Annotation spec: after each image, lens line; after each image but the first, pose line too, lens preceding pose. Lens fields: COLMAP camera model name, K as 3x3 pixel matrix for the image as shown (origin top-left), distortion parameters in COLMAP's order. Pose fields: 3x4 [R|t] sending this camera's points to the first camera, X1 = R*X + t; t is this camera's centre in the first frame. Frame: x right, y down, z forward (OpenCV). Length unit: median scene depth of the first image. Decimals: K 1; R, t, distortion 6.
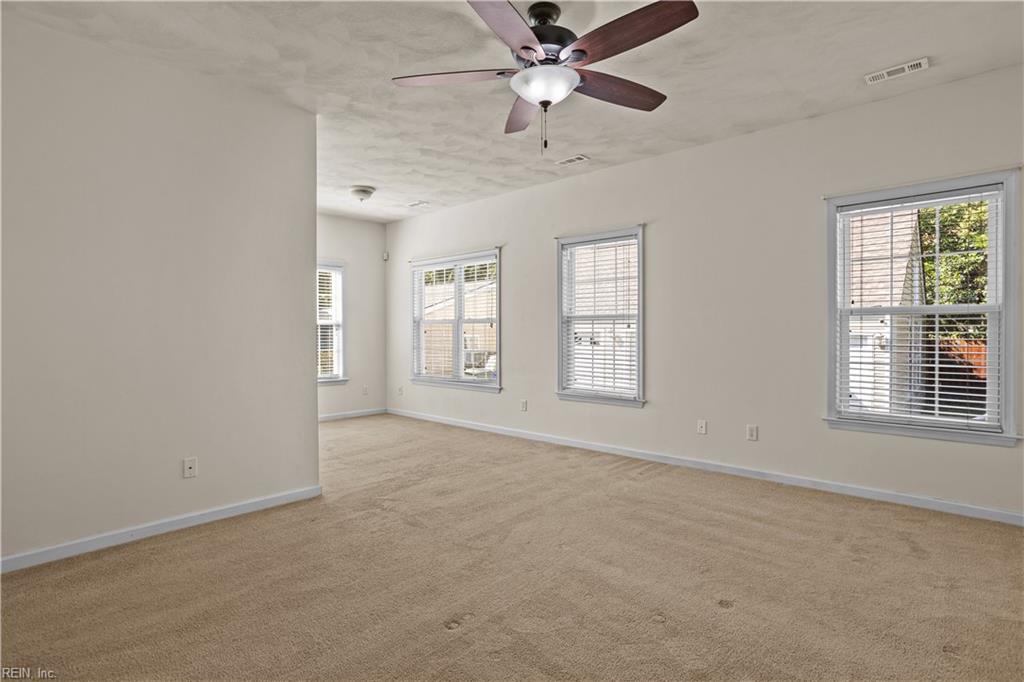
lens RADIAL K [[524.3, 0, 514.8], [0, 524.3, 338.3], [0, 0, 1]] dist [-0.024052, 0.013685]
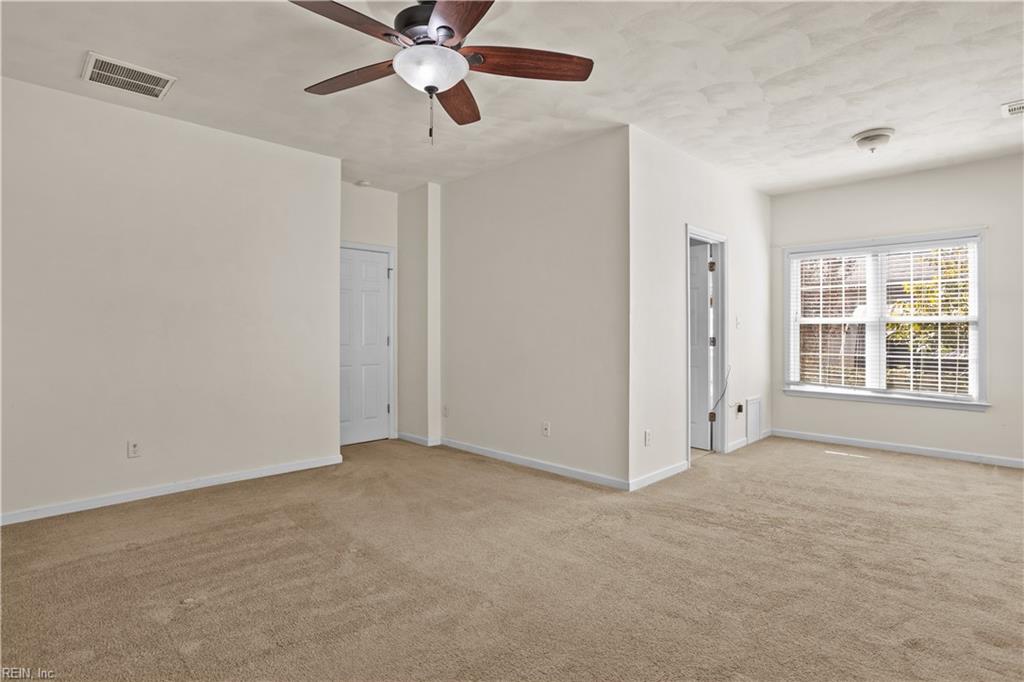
lens RADIAL K [[524.3, 0, 506.4], [0, 524.3, 335.7], [0, 0, 1]] dist [-0.024052, 0.013685]
pose [[-0.040413, 0.013122, -0.999097, 0.594362], [-0.011074, 0.999846, 0.013580, -0.017874], [0.999122, 0.011613, -0.040261, 0.702806]]
